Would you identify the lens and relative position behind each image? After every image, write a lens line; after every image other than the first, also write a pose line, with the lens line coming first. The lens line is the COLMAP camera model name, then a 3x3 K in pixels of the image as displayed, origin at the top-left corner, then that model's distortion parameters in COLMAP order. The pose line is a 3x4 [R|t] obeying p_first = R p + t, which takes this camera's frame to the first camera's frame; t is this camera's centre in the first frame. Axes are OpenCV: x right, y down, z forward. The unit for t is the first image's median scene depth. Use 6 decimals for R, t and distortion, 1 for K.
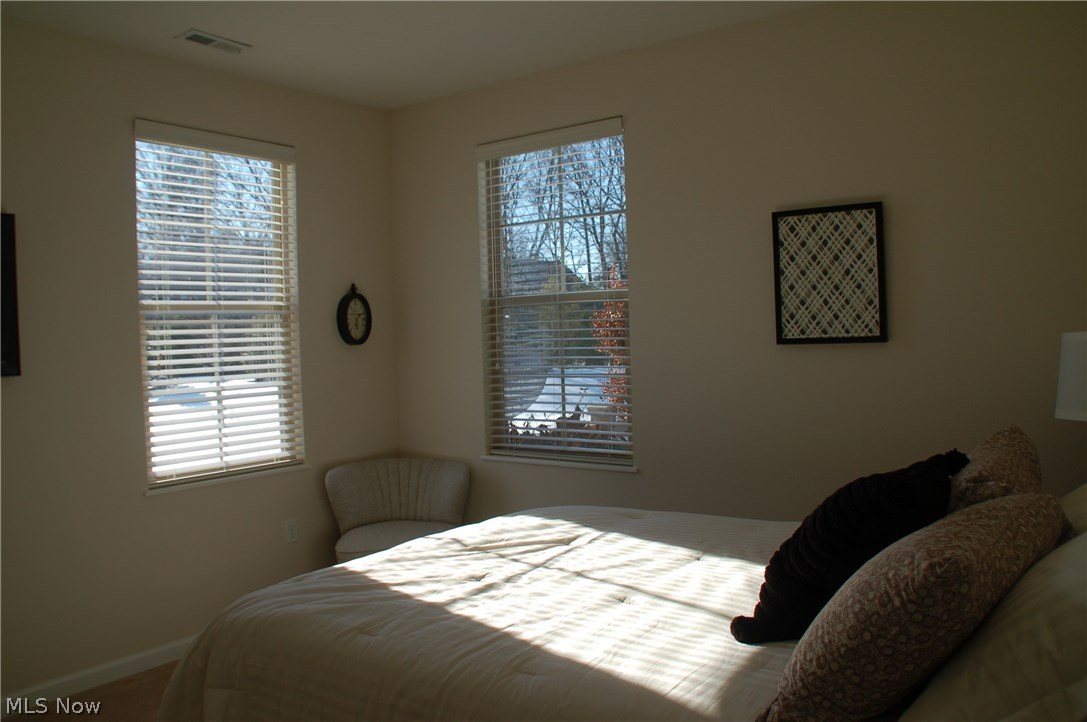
lens RADIAL K [[854.4, 0, 540.2], [0, 854.4, 364.4], [0, 0, 1]] dist [-0.150049, 0.061792]
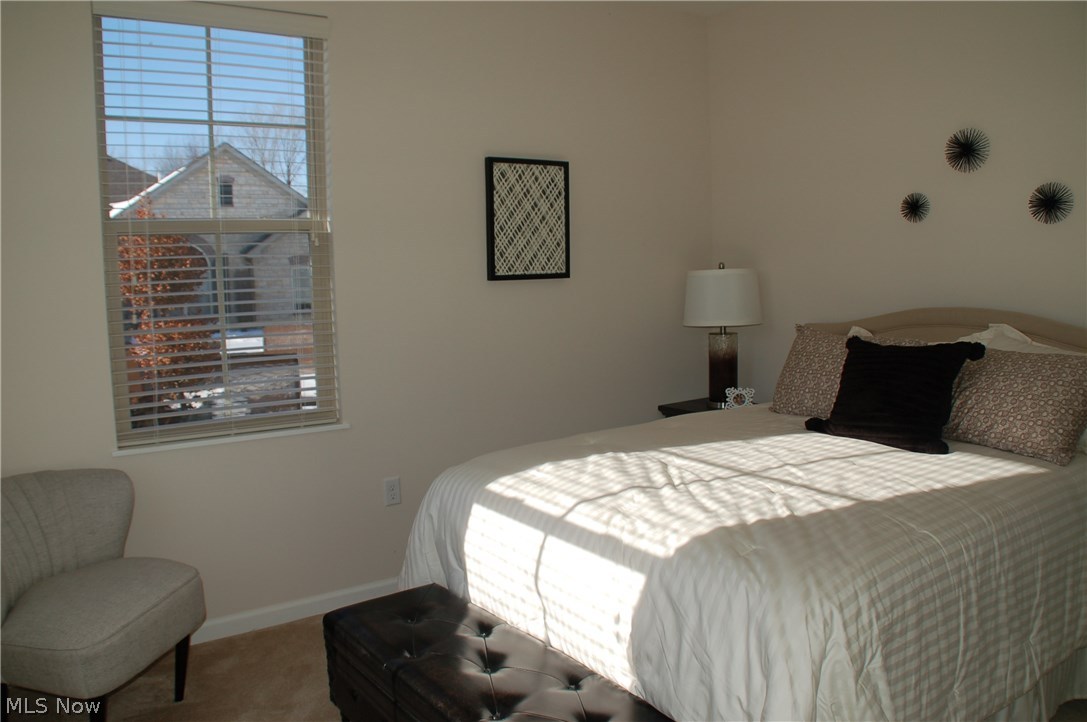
lens RADIAL K [[854.4, 0, 541.7], [0, 854.4, 358.4], [0, 0, 1]] dist [-0.150049, 0.061792]
pose [[0.328409, -0.081967, 0.940972, -0.755192], [0.041474, 0.996518, 0.072331, -0.001008], [-0.943625, 0.015272, 0.330665, 0.605248]]
